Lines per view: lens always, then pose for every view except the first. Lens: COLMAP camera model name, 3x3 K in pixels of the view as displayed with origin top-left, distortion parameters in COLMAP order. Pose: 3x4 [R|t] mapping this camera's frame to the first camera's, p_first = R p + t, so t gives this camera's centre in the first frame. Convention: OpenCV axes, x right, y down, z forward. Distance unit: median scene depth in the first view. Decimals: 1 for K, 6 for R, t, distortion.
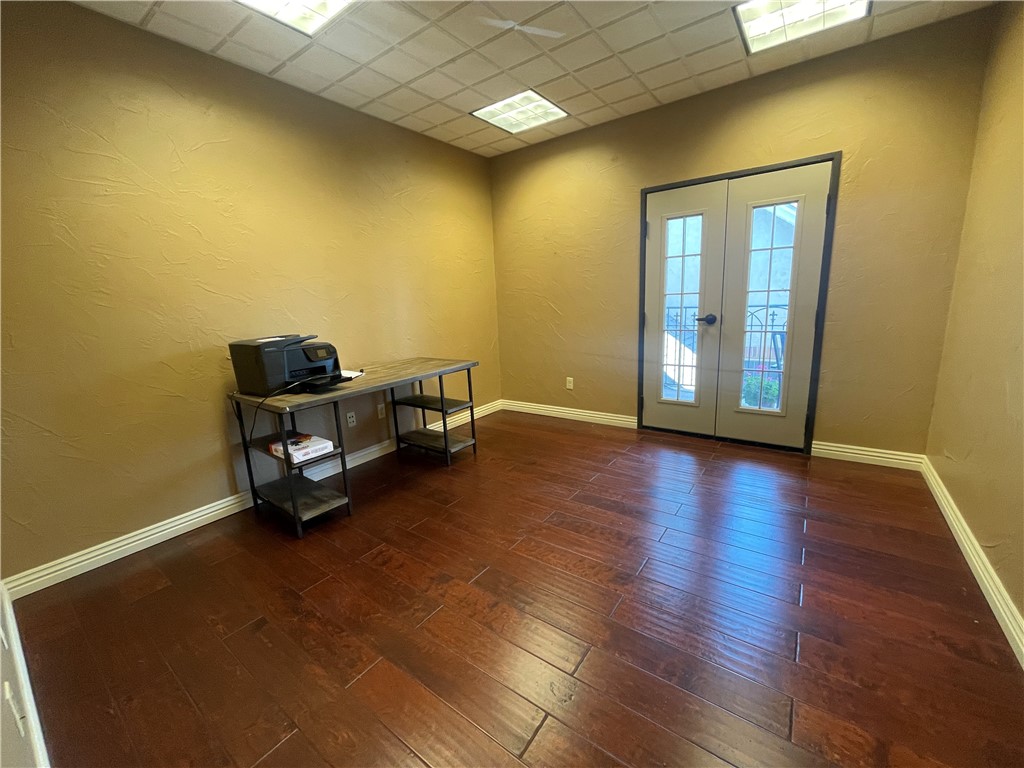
lens RADIAL K [[415.3, 0, 513.5], [0, 415.3, 385.1], [0, 0, 1]] dist [0.000661, 0.000375]
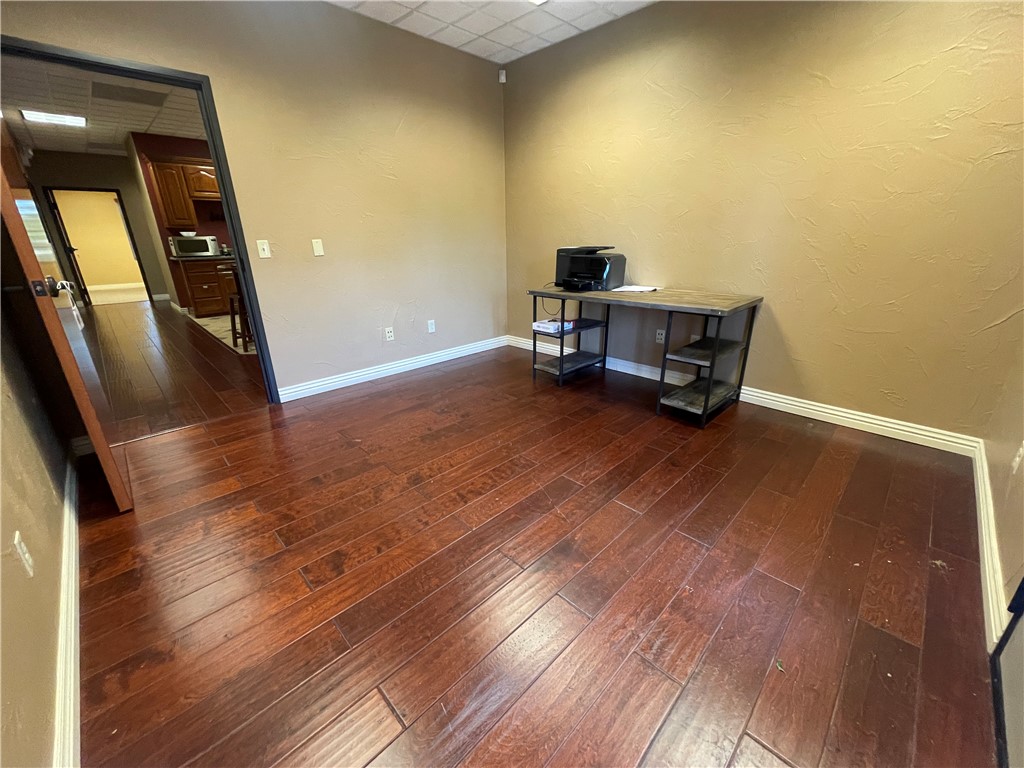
lens RADIAL K [[415.3, 0, 513.5], [0, 415.3, 385.1], [0, 0, 1]] dist [0.000661, 0.000375]
pose [[-0.161903, 0.389587, -0.906647, 0.791532], [-0.189861, 0.889305, 0.416039, -0.202019], [0.968370, 0.239495, -0.070014, 0.874421]]
